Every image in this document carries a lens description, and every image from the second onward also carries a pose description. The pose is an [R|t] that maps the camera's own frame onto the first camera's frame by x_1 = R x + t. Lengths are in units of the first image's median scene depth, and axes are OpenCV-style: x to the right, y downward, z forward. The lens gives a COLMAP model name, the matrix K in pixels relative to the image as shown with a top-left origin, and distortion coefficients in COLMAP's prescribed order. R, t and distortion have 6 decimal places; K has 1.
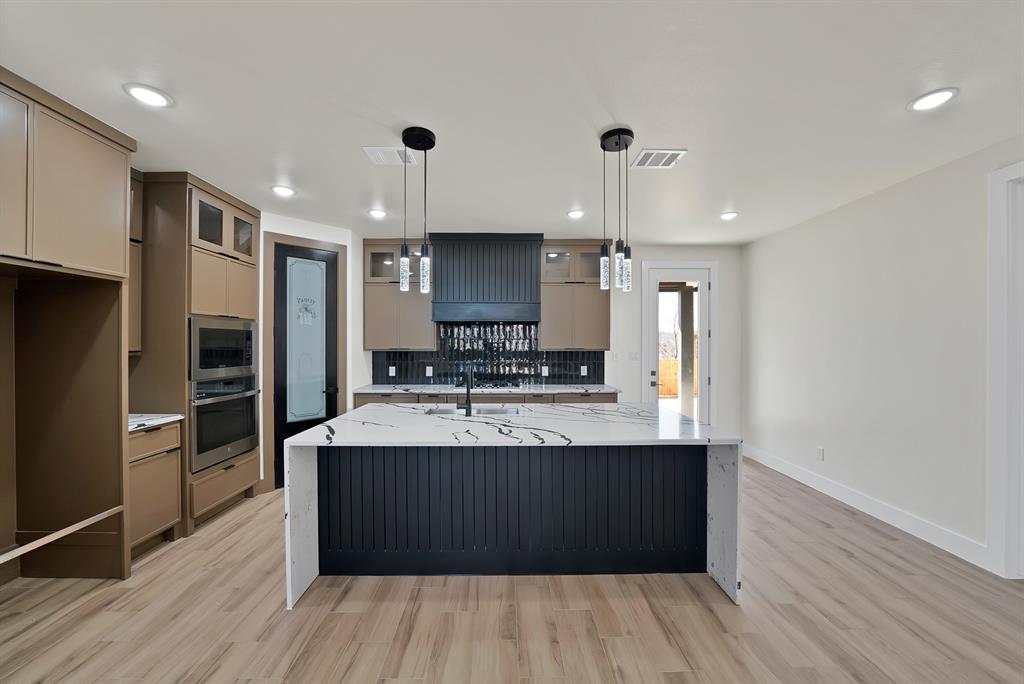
lens RADIAL K [[372.9, 0, 509.3], [0, 372.9, 343.6], [0, 0, 1]] dist [-0.022738, 0.000170]
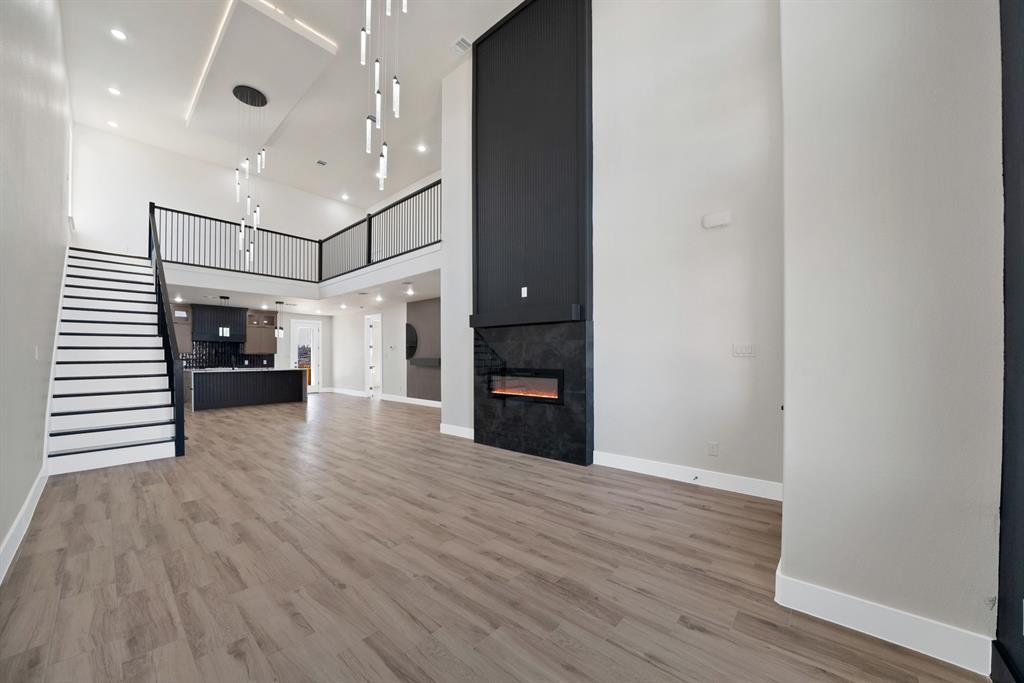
lens RADIAL K [[368.4, 0, 509.9], [0, 368.4, 357.2], [0, 0, 1]] dist [-0.018289, 0.000130]
pose [[0.665292, -0.000184, 0.746583, -0.738160], [0.001511, 0.999998, -0.001100, 0.063584], [-0.746582, 0.001860, 0.665291, -2.551131]]
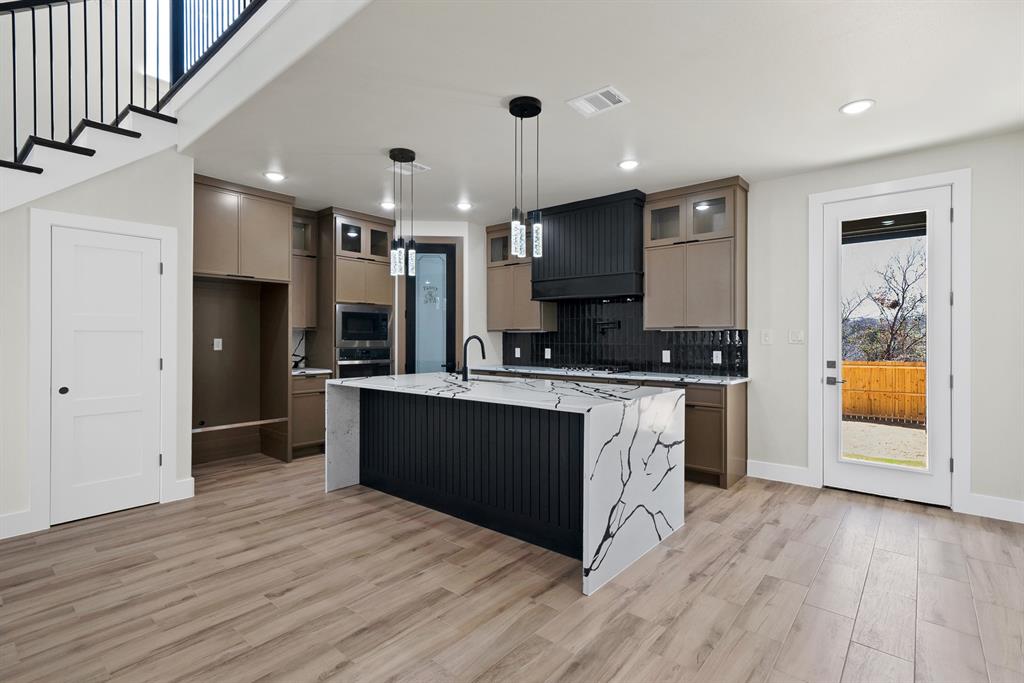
lens RADIAL K [[482.1, 0, 507.5], [0, 482.1, 338.4], [0, 0, 1]] dist [0.004615, 0.000552]
pose [[0.757251, 0.001321, -0.653123, 0.722345], [-0.002064, 0.999998, -0.000371, 0.050343], [0.653121, 0.001629, 0.757252, -0.013635]]
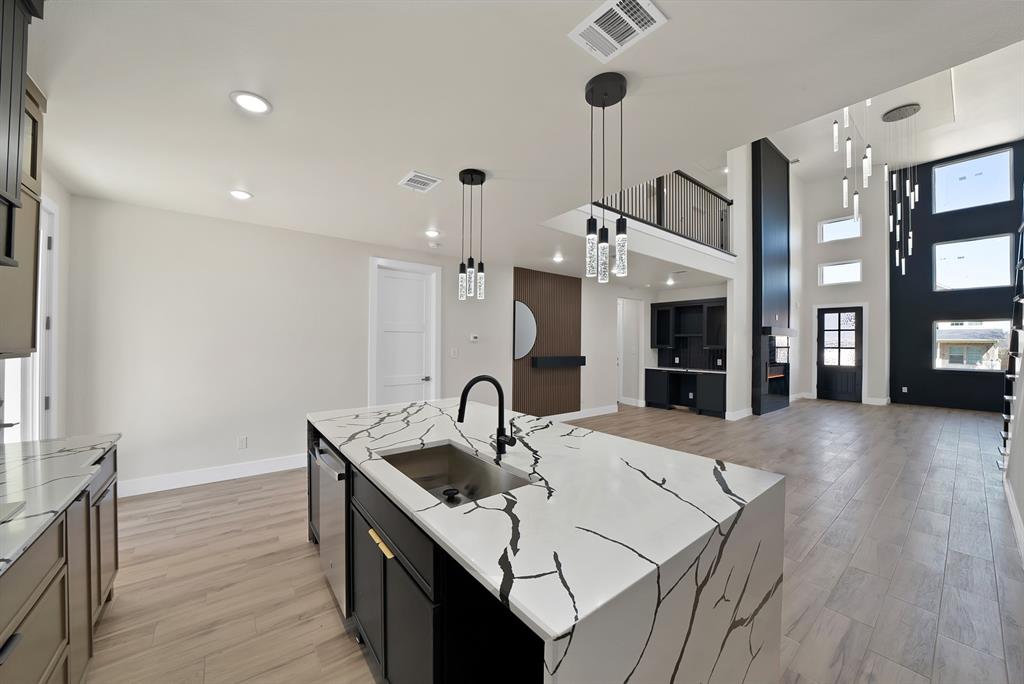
lens RADIAL K [[366.6, 0, 506.8], [0, 366.6, 343.2], [0, 0, 1]] dist [-0.018108, 0.000133]
pose [[-0.600952, -0.003188, 0.799279, -0.486562], [-0.005174, 0.999987, 0.000099, 0.000436], [-0.799269, -0.004076, -0.600960, 1.062974]]
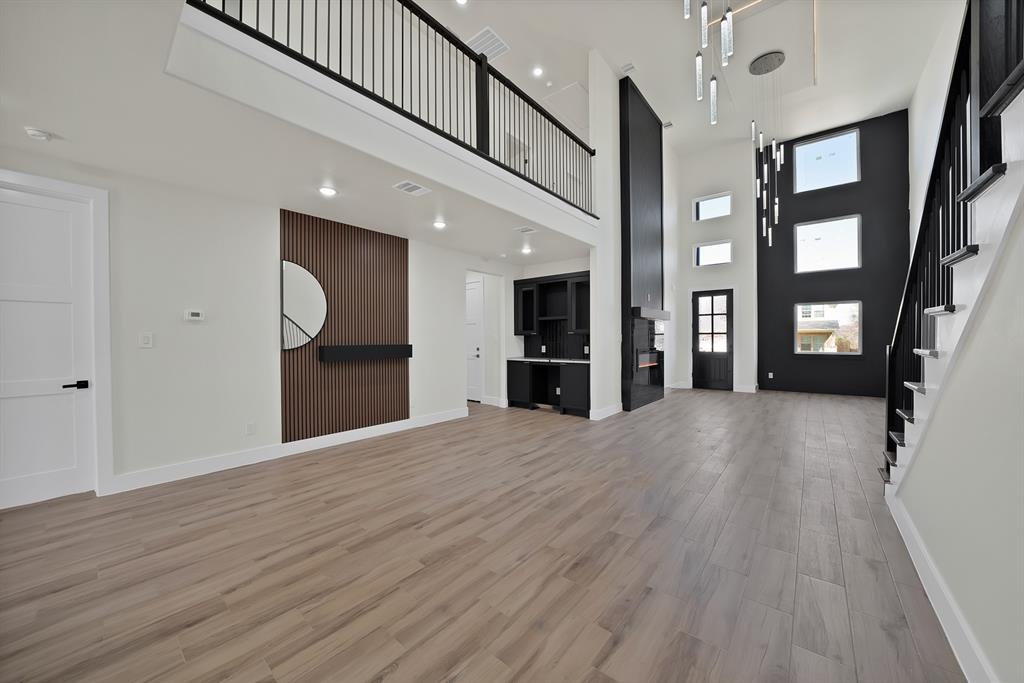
lens RADIAL K [[372.9, 0, 509.3], [0, 372.9, 343.1], [0, 0, 1]] dist [-0.022738, 0.000170]
pose [[-0.765494, -0.001207, 0.643442, -0.410716], [0.007798, 0.999907, 0.011153, 0.050506], [-0.643396, 0.013555, -0.765414, 0.407925]]
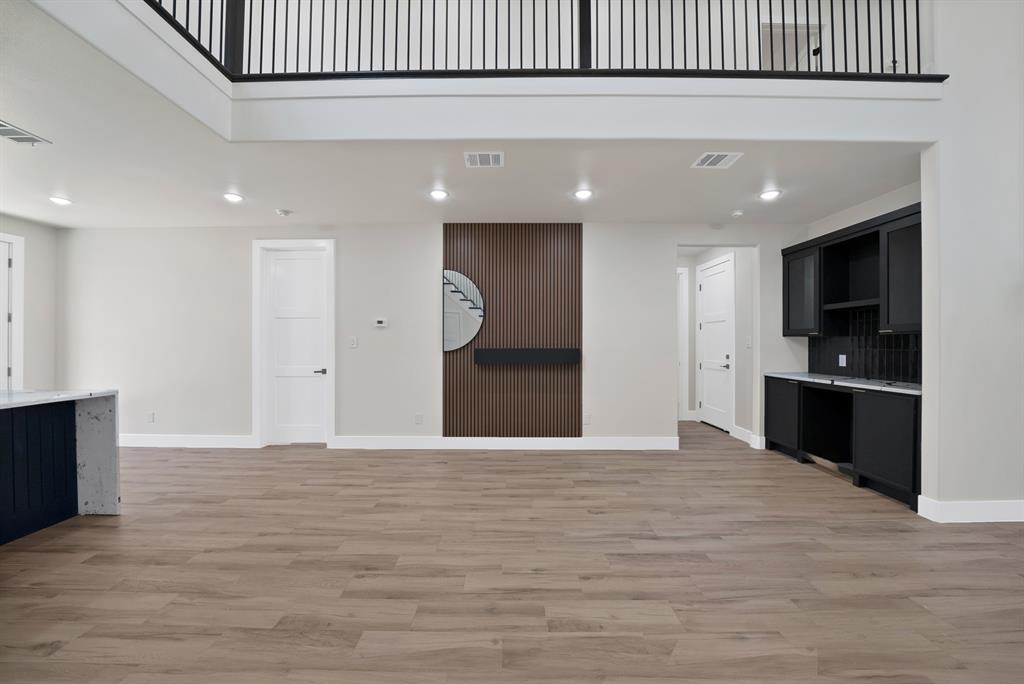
lens RADIAL K [[366.6, 0, 506.8], [0, 366.6, 343.2], [0, 0, 1]] dist [-0.018108, 0.000133]
pose [[0.019957, 0.002331, 0.999798, -0.377870], [0.002628, 0.999994, -0.002384, 0.053370], [-0.999797, 0.002675, 0.019951, -0.259497]]
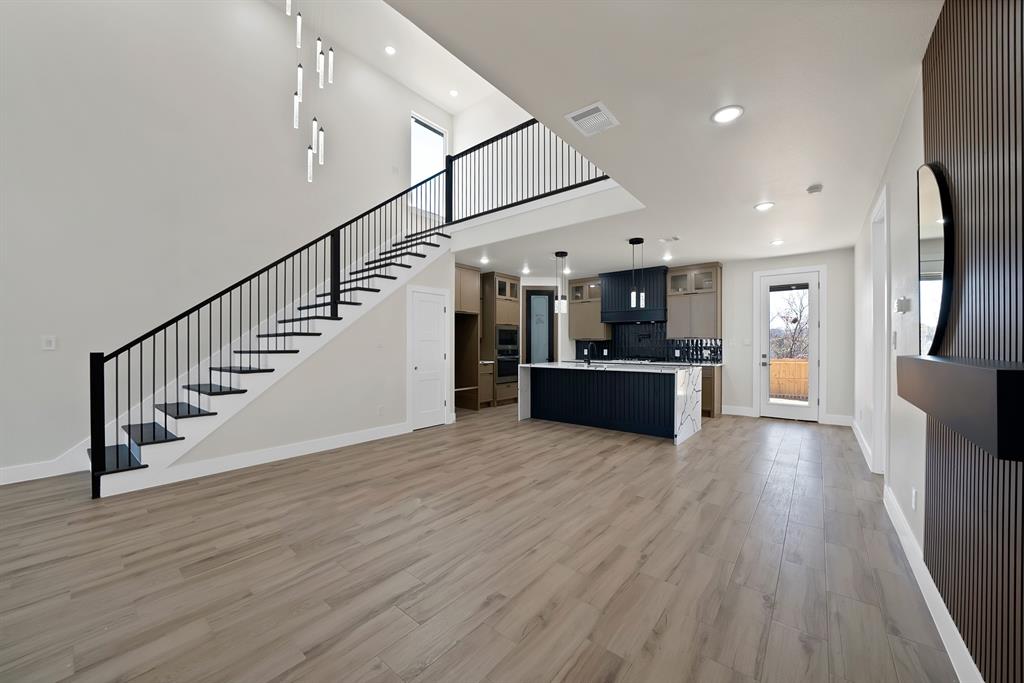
lens RADIAL K [[375.5, 0, 510.9], [0, 375.5, 345.5], [0, 0, 1]] dist [-0.028213, 0.000031]
pose [[0.769264, 0.001324, -0.638929, 0.757496], [0.000393, 0.999997, 0.002546, 0.054243], [0.638930, -0.002210, 0.769261, -0.815663]]
